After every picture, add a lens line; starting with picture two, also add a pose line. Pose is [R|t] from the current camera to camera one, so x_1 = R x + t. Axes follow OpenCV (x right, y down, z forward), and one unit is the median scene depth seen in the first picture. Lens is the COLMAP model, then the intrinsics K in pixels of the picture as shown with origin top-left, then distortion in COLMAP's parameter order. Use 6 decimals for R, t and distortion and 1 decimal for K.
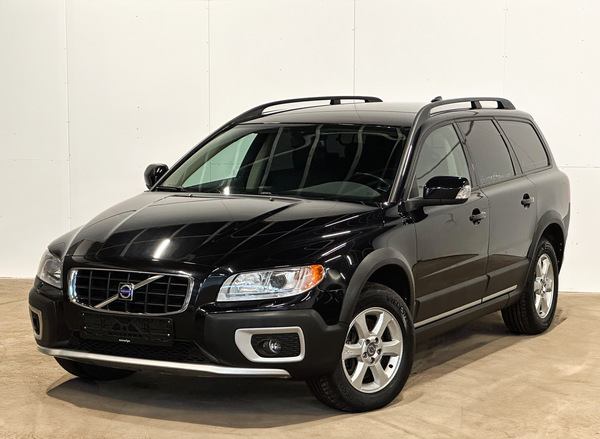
lens RADIAL K [[1396.9, 0, 300.8], [0, 1396.9, 221.1], [0, 0, 1]] dist [-0.024690, 0.000000]
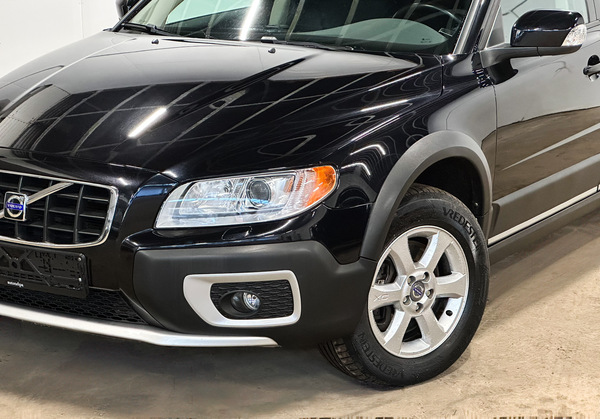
lens RADIAL K [[1313.5, 0, 297.3], [0, 1313.5, 205.5], [0, 0, 1]] dist [0.257760, 0.000000]
pose [[0.995836, 0.014138, -0.090059, 0.051851], [-0.001851, 0.990833, 0.135082, -0.029494], [0.091143, -0.134353, 0.986733, 0.423282]]
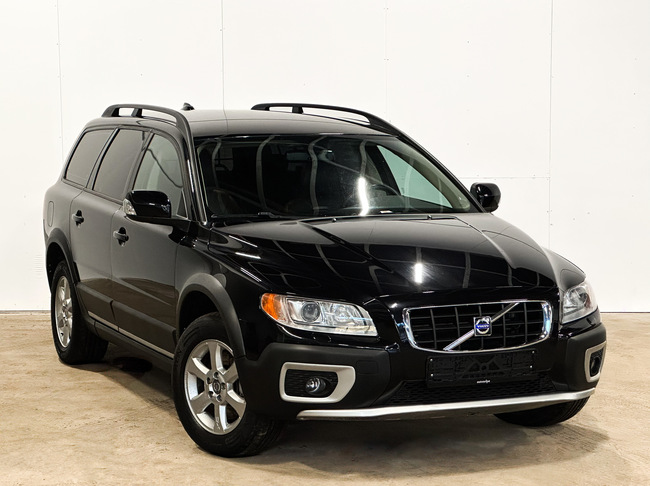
lens RADIAL K [[1515.0, 0, 325.2], [0, 1515.0, 245.2], [0, 0, 1]] dist [-0.106177, 0.000000]
pose [[0.670926, -0.076649, 0.737552, -0.884955], [0.070499, 0.996731, 0.039453, -0.045332], [-0.738166, 0.025527, 0.674136, 0.419125]]
